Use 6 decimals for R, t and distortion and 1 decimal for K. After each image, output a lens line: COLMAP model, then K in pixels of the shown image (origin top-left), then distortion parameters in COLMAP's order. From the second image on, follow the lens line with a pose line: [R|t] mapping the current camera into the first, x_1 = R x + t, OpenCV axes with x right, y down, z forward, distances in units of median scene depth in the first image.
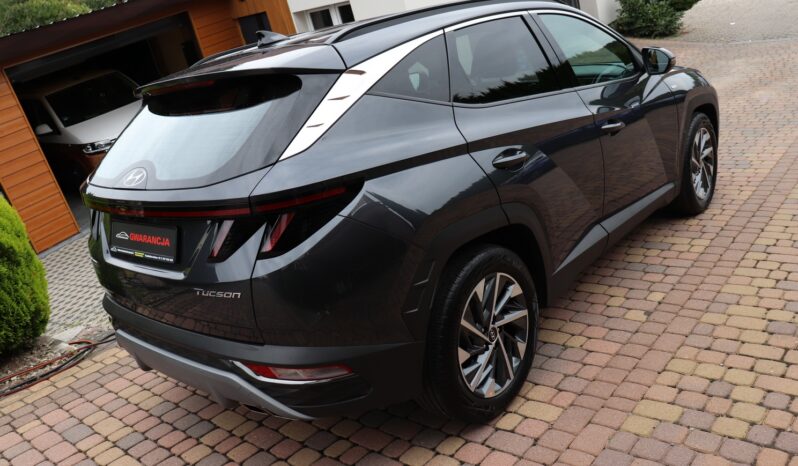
lens RADIAL K [[663.4, 0, 393.6], [0, 663.4, 234.7], [0, 0, 1]] dist [-0.180956, 0.159094]
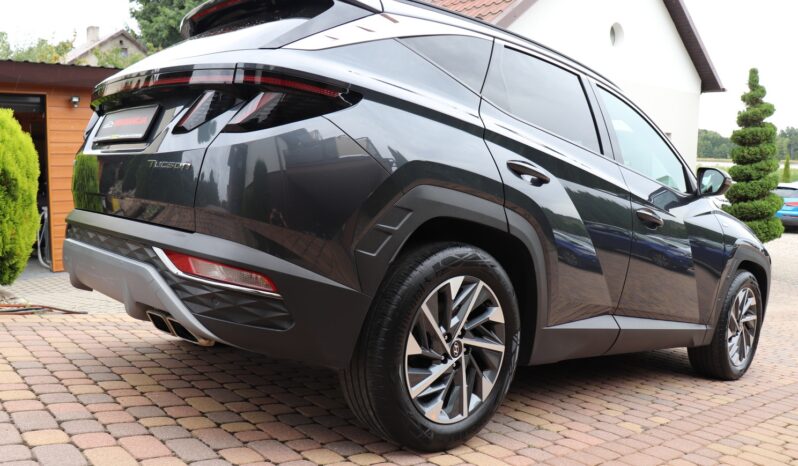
lens RADIAL K [[663.4, 0, 388.9], [0, 663.4, 254.9], [0, 0, 1]] dist [-0.180956, 0.159094]
pose [[0.952414, 0.283053, -0.113088, 0.127448], [-0.302984, 0.919673, -0.249804, 0.272738], [0.033296, 0.272181, 0.961670, 0.147426]]
